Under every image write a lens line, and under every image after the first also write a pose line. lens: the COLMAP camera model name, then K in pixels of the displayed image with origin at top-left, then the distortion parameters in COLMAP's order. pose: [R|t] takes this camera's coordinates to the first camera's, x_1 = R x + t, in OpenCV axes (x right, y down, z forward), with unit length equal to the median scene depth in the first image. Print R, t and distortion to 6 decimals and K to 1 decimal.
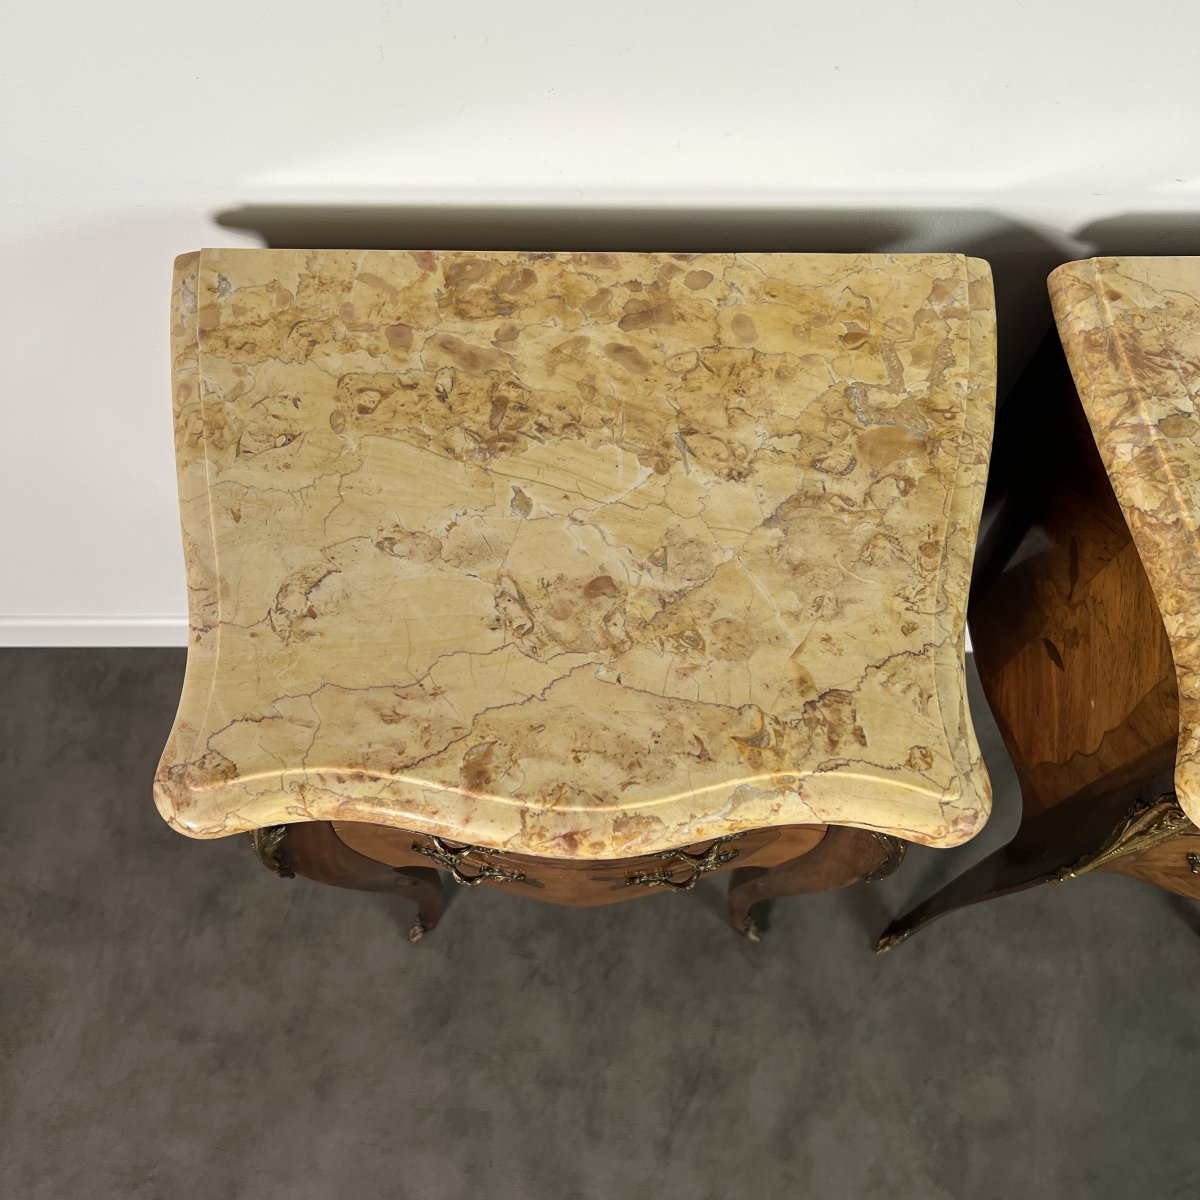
lens RADIAL K [[1223.5, 0, 594.8], [0, 1223.5, 594.8], [0, 0, 1]] dist [0.003113, 0.000000]
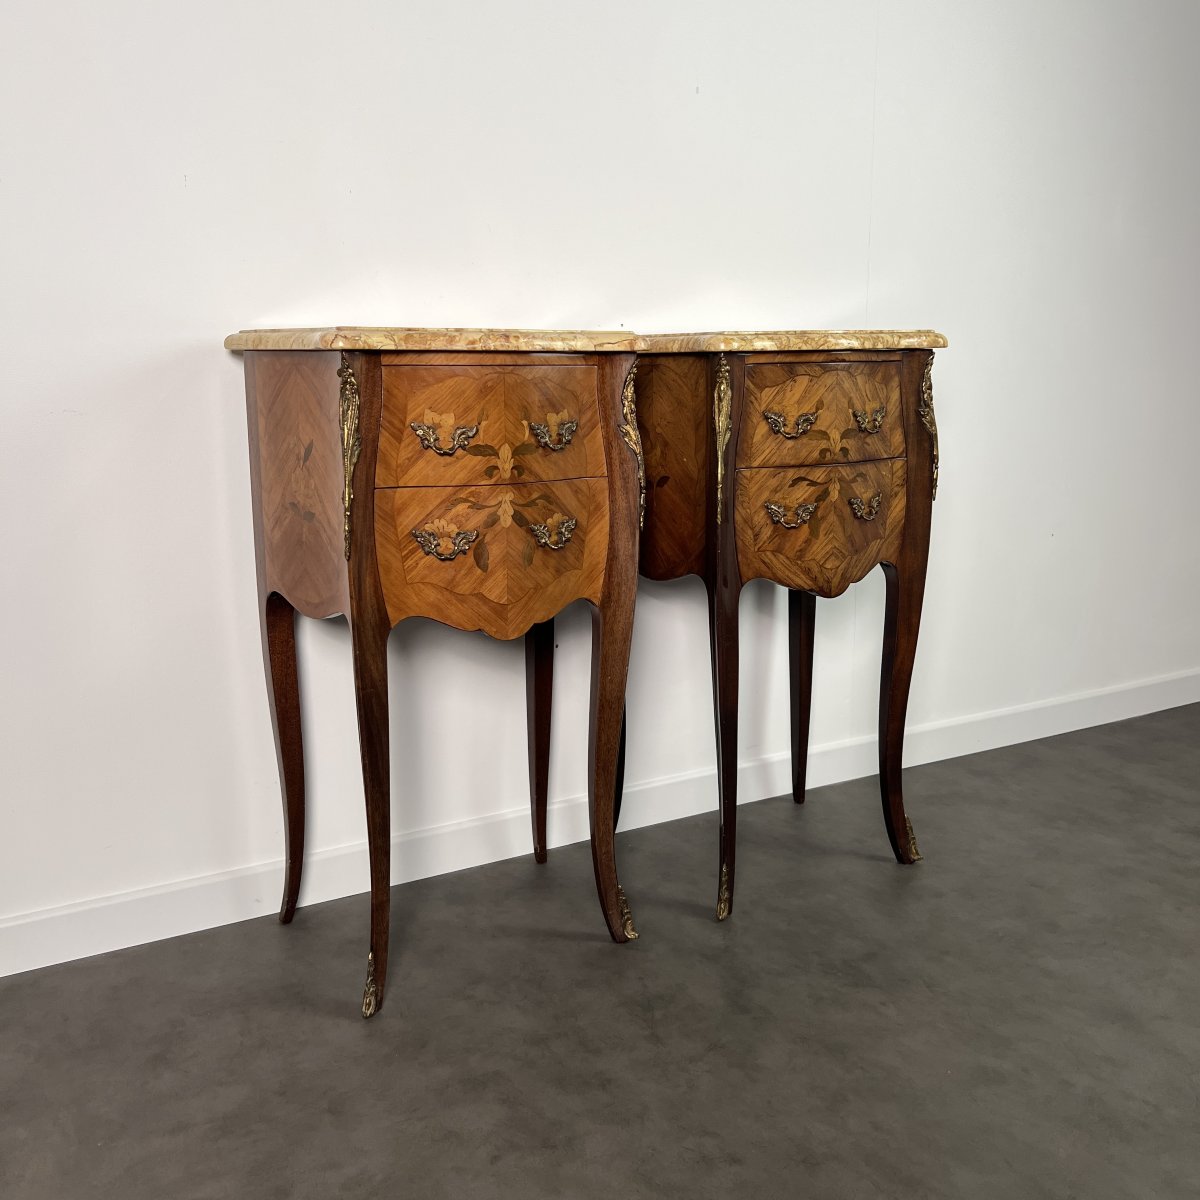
lens RADIAL K [[1223.5, 0, 607.6], [0, 1223.5, 581.3], [0, 0, 1]] dist [0.003113, 0.000000]
pose [[0.857780, -0.095744, 0.505022, -0.916176], [0.483797, 0.482298, -0.730294, 1.906090], [-0.173650, 0.870759, 0.460026, 0.247018]]
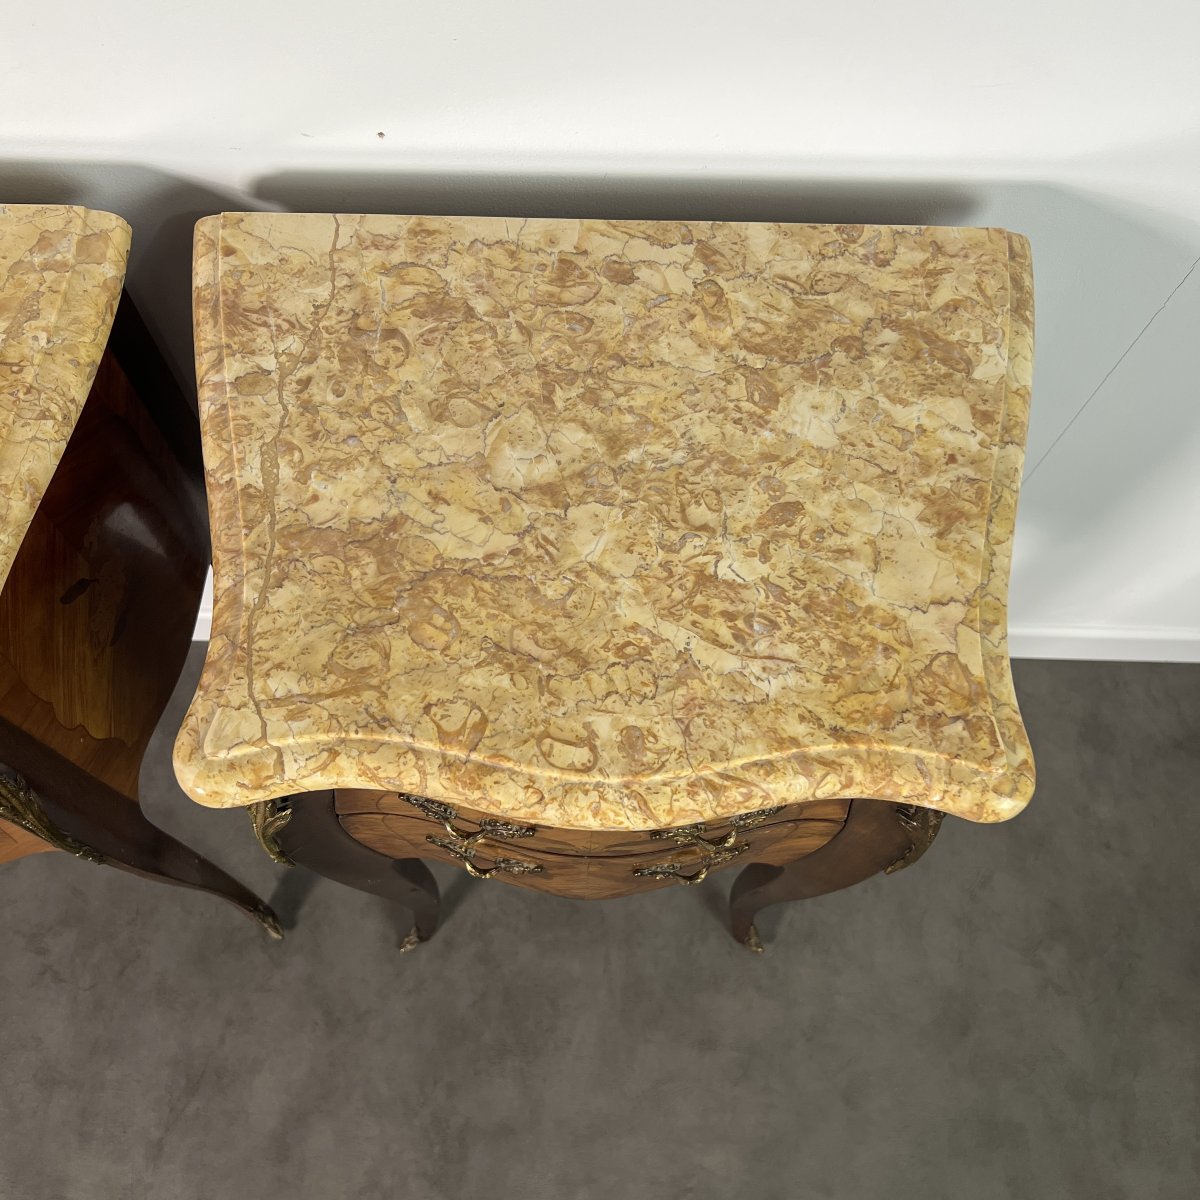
lens RADIAL K [[1223.5, 0, 592.5], [0, 1223.5, 597.4], [0, 0, 1]] dist [0.003113, 0.000000]
pose [[0.999621, 0.013420, 0.024039, 0.682163], [-0.013165, 0.999855, -0.010775, 0.035205], [-0.024180, 0.010454, 0.999653, 0.028794]]
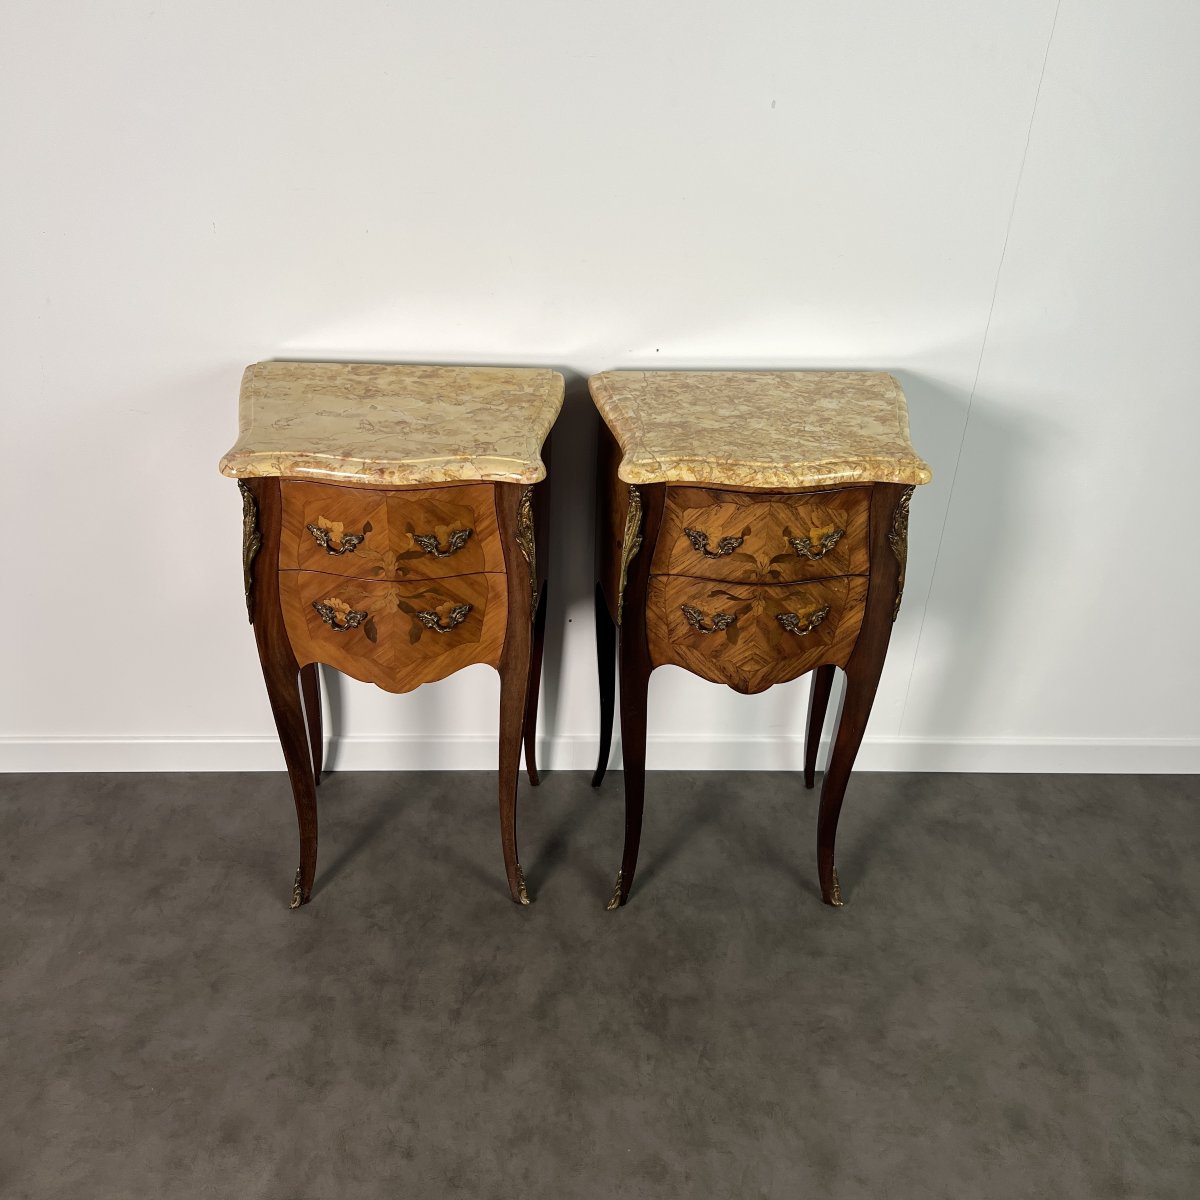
lens RADIAL K [[1223.5, 0, 592.7], [0, 1223.5, 590.9], [0, 0, 1]] dist [0.003113, 0.000000]
pose [[0.998206, 0.004006, 0.059739, 0.234074], [0.033387, 0.790991, -0.610916, 1.710932], [-0.049701, 0.611814, 0.789438, -0.784135]]
